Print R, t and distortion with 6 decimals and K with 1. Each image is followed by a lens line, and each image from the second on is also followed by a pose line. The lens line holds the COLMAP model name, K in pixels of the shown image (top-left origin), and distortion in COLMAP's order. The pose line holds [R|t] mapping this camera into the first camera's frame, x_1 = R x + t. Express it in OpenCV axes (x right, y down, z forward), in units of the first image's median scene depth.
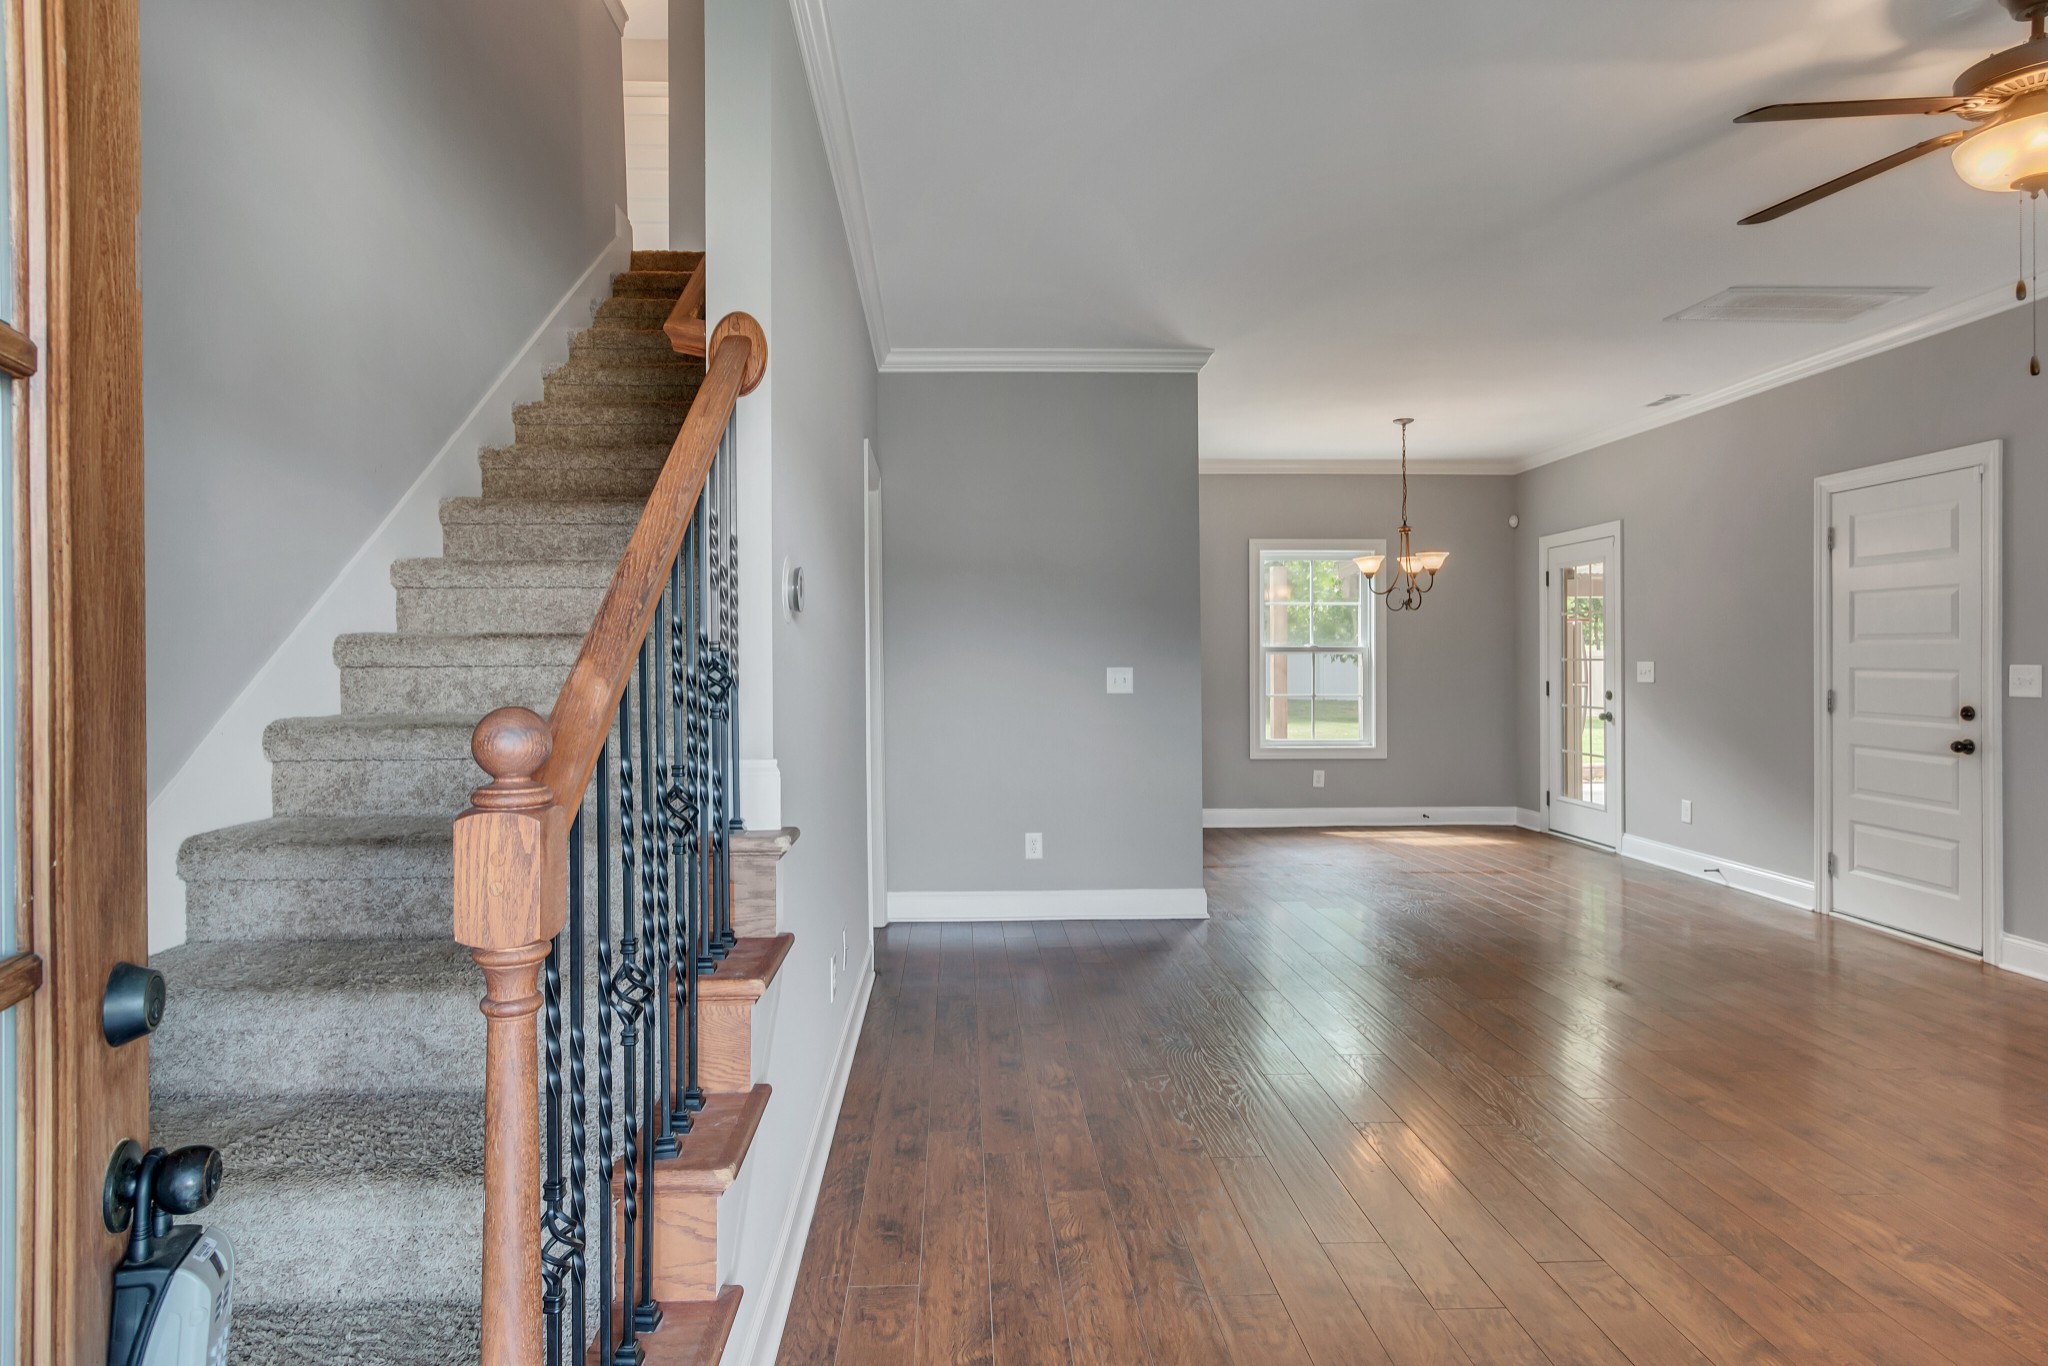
lens RADIAL K [[1209.8, 0, 980.3], [0, 1209.8, 663.3], [0, 0, 1]] dist [-0.018457, 0.008765]
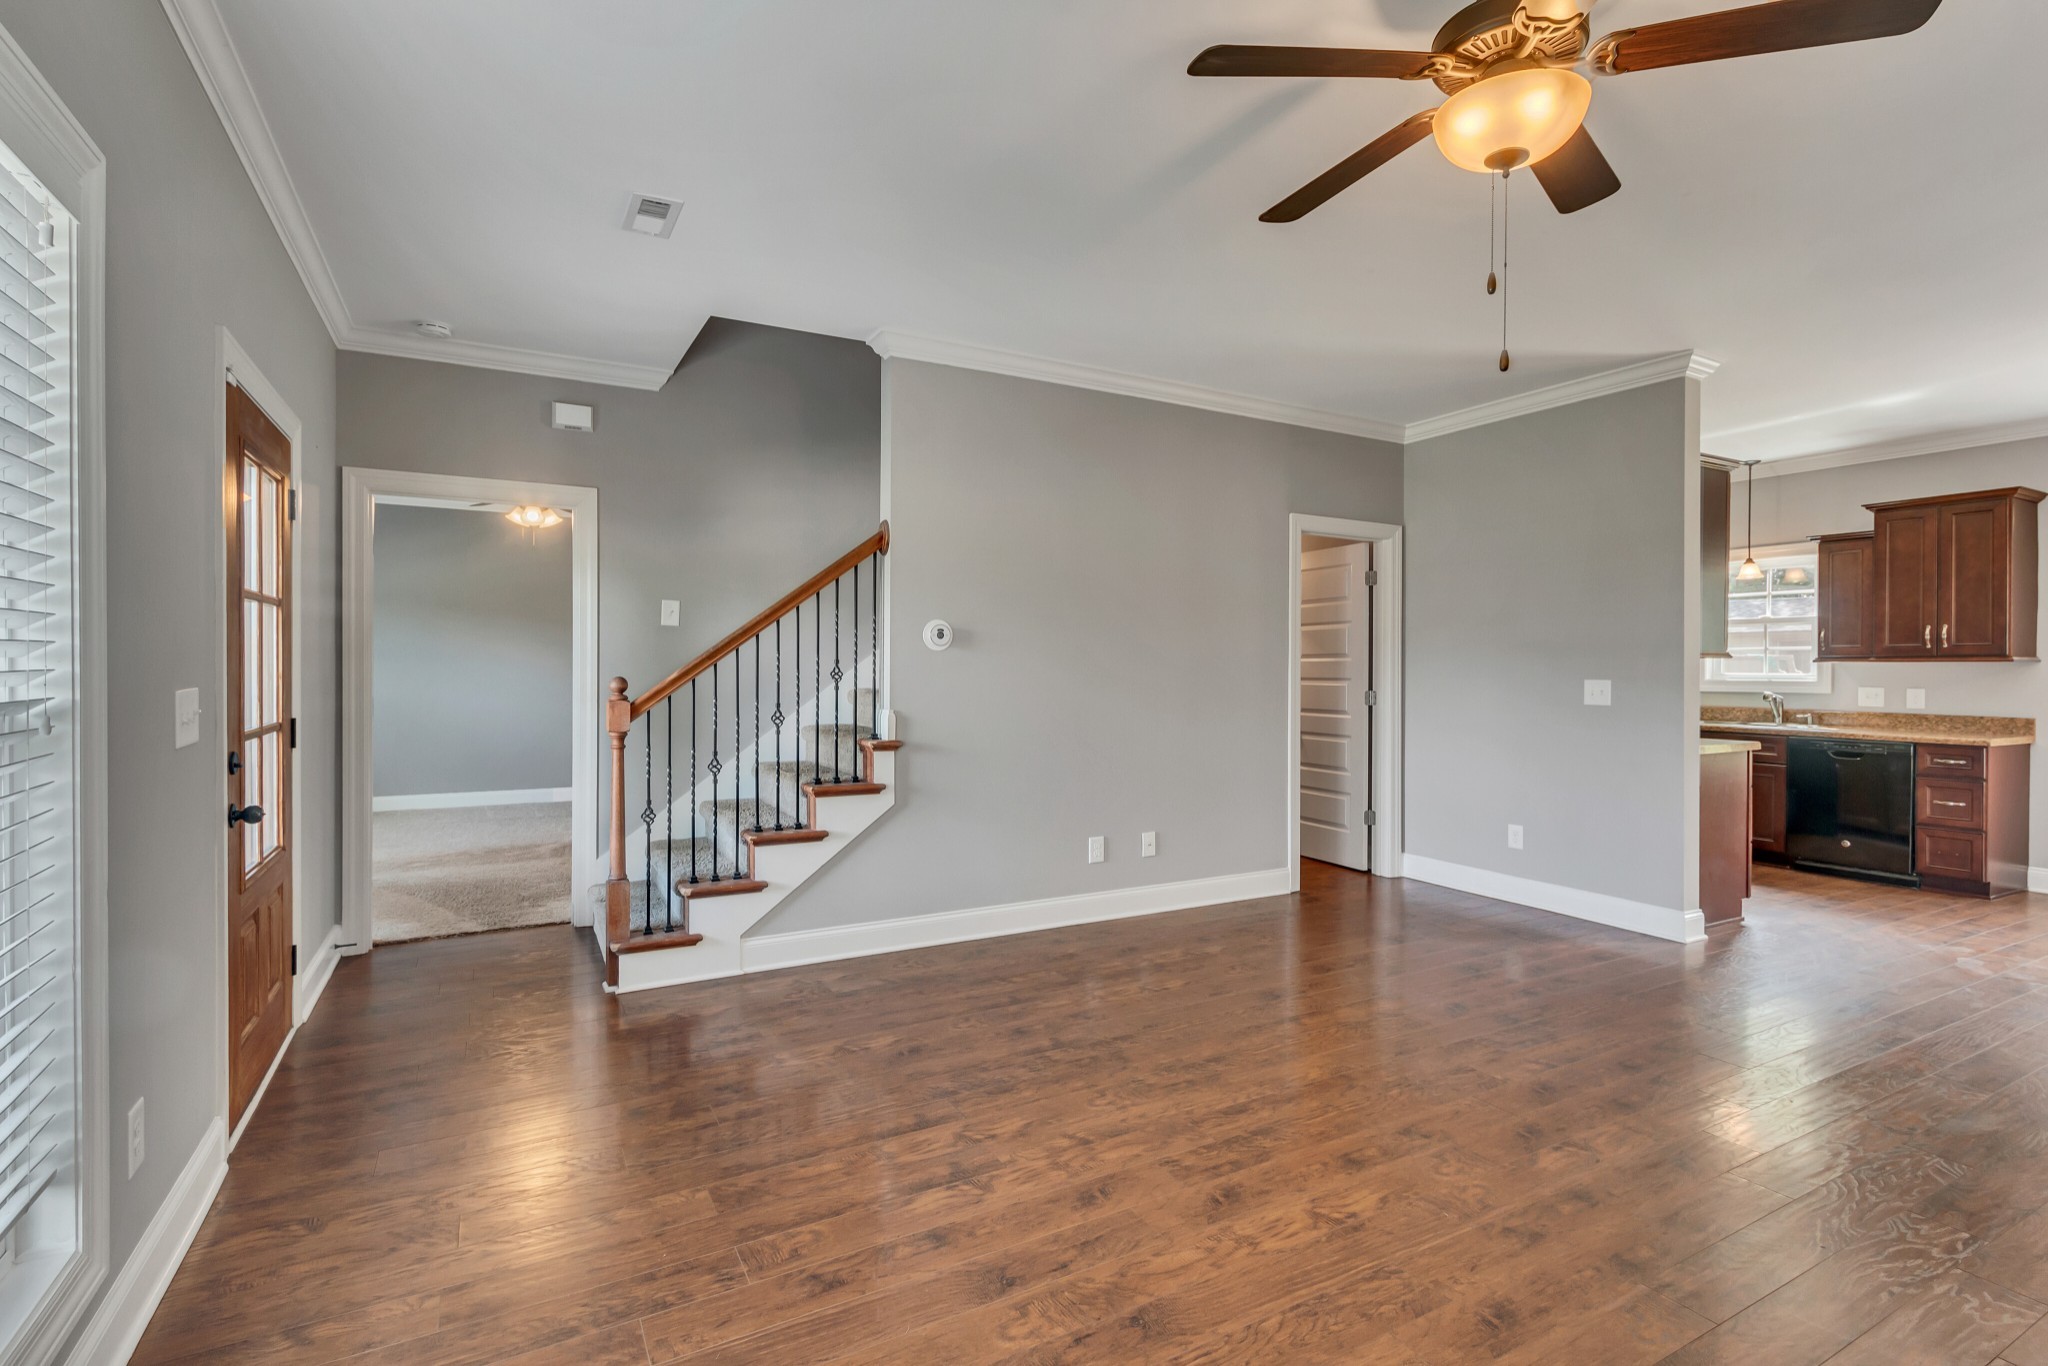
lens RADIAL K [[952.7, 0, 916.7], [0, 952.7, 679.8], [0, 0, 1]] dist [0.007242, -0.001767]
pose [[0.376812, 0.018497, -0.926105, 0.632697], [-0.007480, 0.999829, 0.016926, -0.006468], [0.926260, 0.000550, 0.376886, 0.139474]]
